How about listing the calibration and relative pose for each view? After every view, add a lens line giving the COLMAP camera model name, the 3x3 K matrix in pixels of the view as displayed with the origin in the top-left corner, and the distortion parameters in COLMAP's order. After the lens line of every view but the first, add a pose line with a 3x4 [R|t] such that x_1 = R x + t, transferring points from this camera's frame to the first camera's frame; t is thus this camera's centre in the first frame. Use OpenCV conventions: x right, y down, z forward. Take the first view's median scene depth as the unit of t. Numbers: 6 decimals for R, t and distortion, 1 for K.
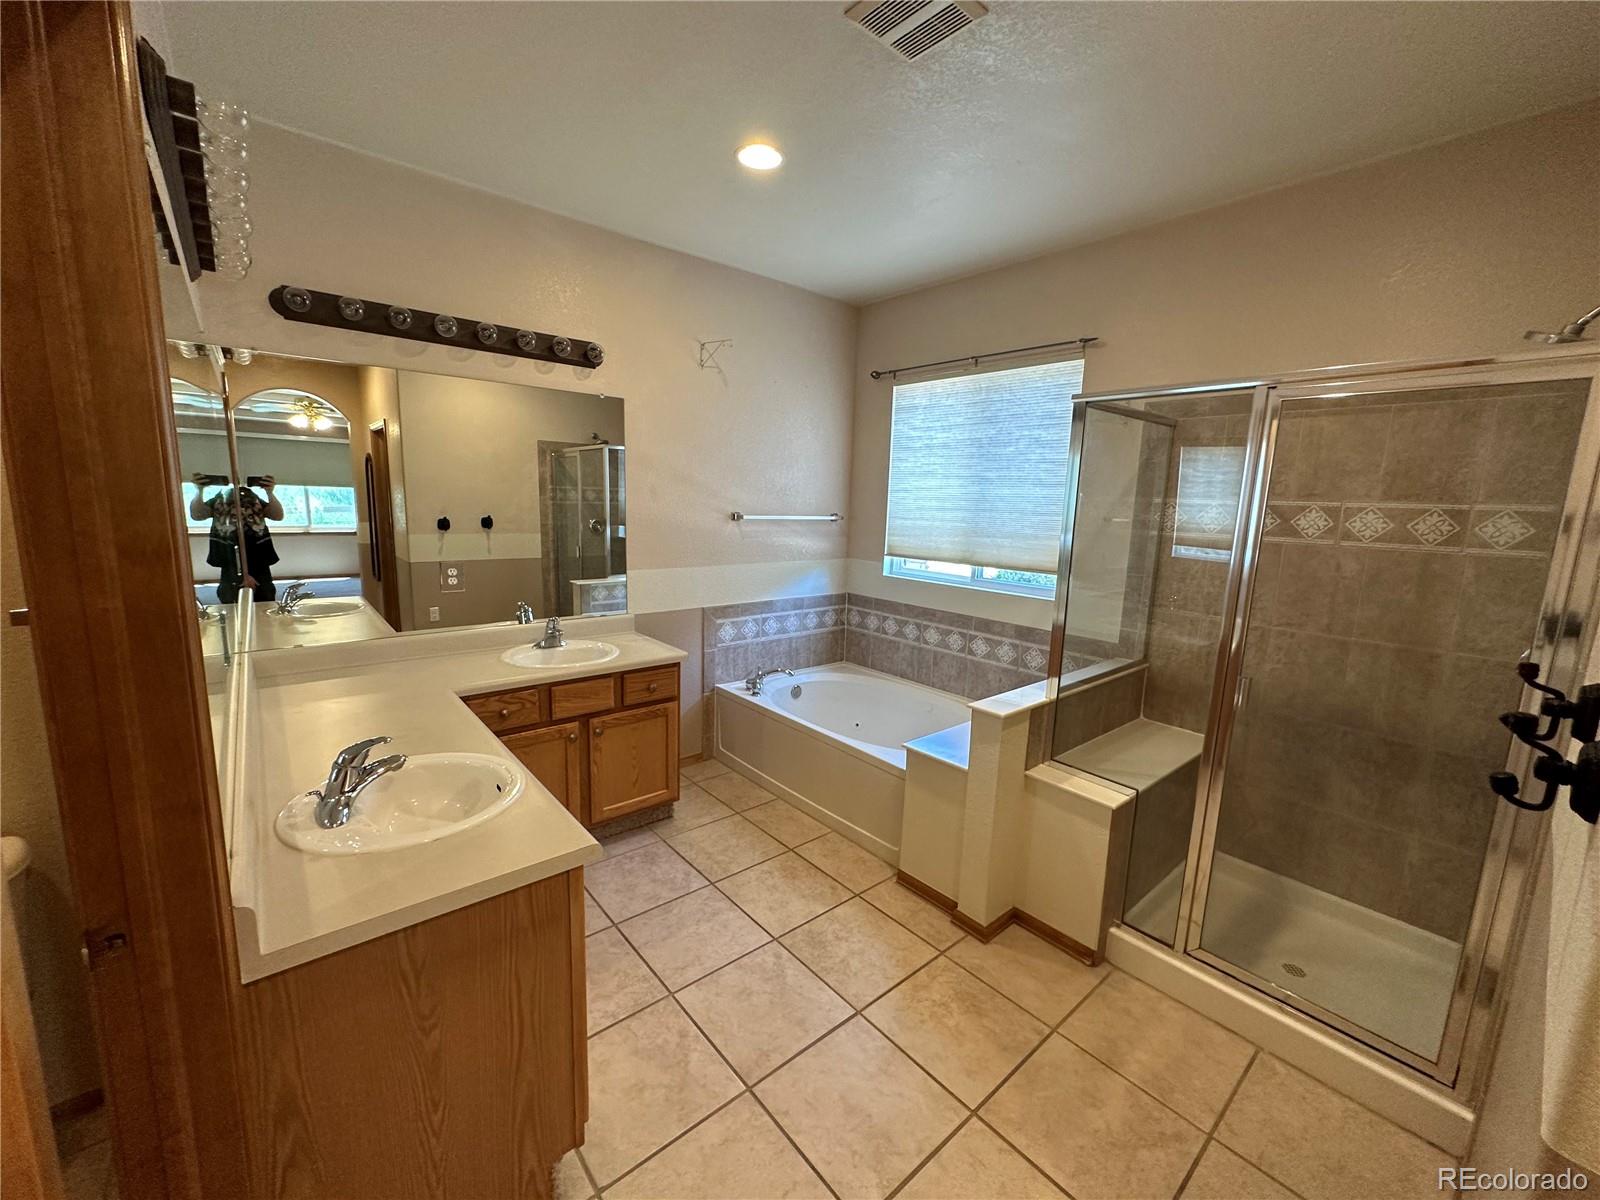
lens RADIAL K [[635.5, 0, 800.4], [0, 635.5, 598.7], [0, 0, 1]] dist [-0.001013, 0.000504]
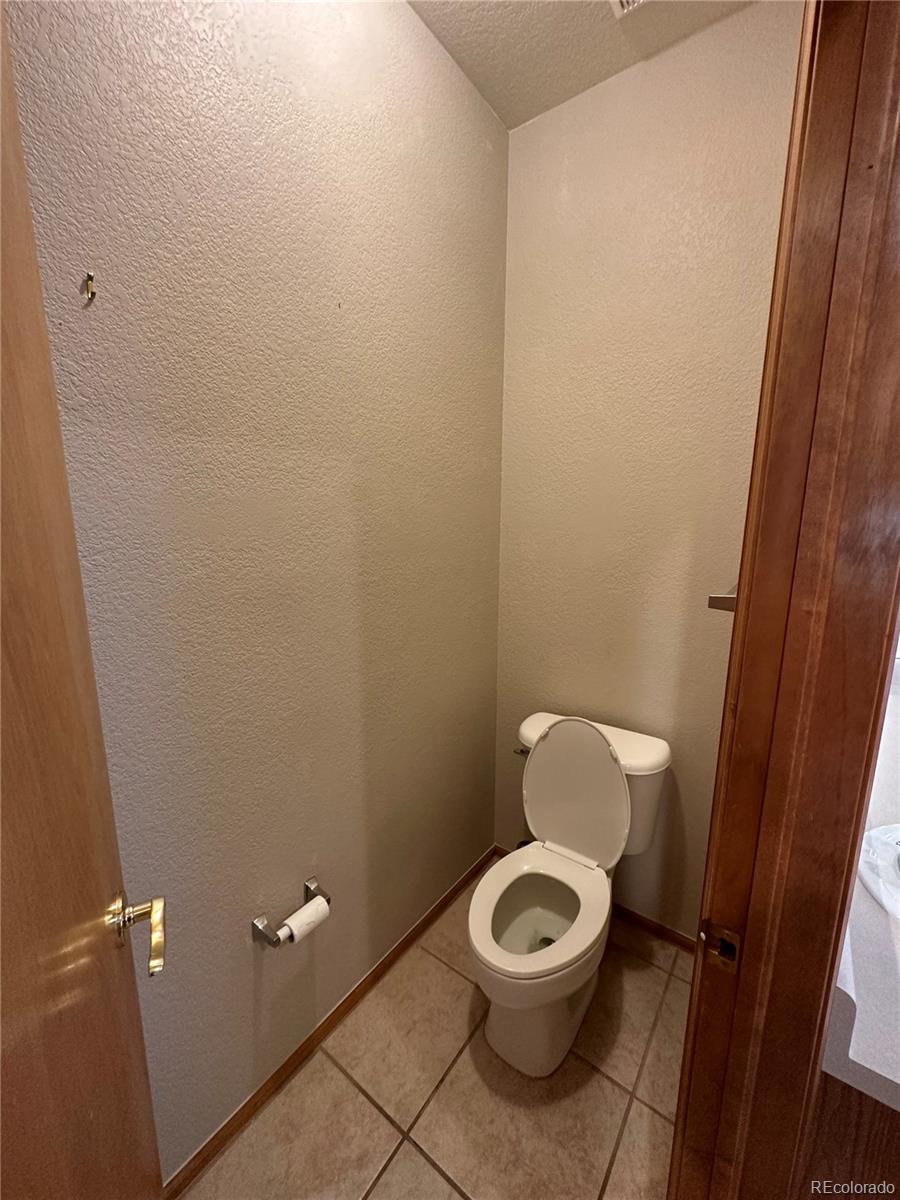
lens RADIAL K [[476.6, 0, 452.5], [0, 476.6, 600.0], [0, 0, 1]] dist [-0.001013, 0.000504]
pose [[0.220233, 0.150982, -0.963692, -0.531850], [-0.149155, 0.981543, 0.119692, -0.003954], [0.963976, 0.117380, 0.238688, 0.348560]]
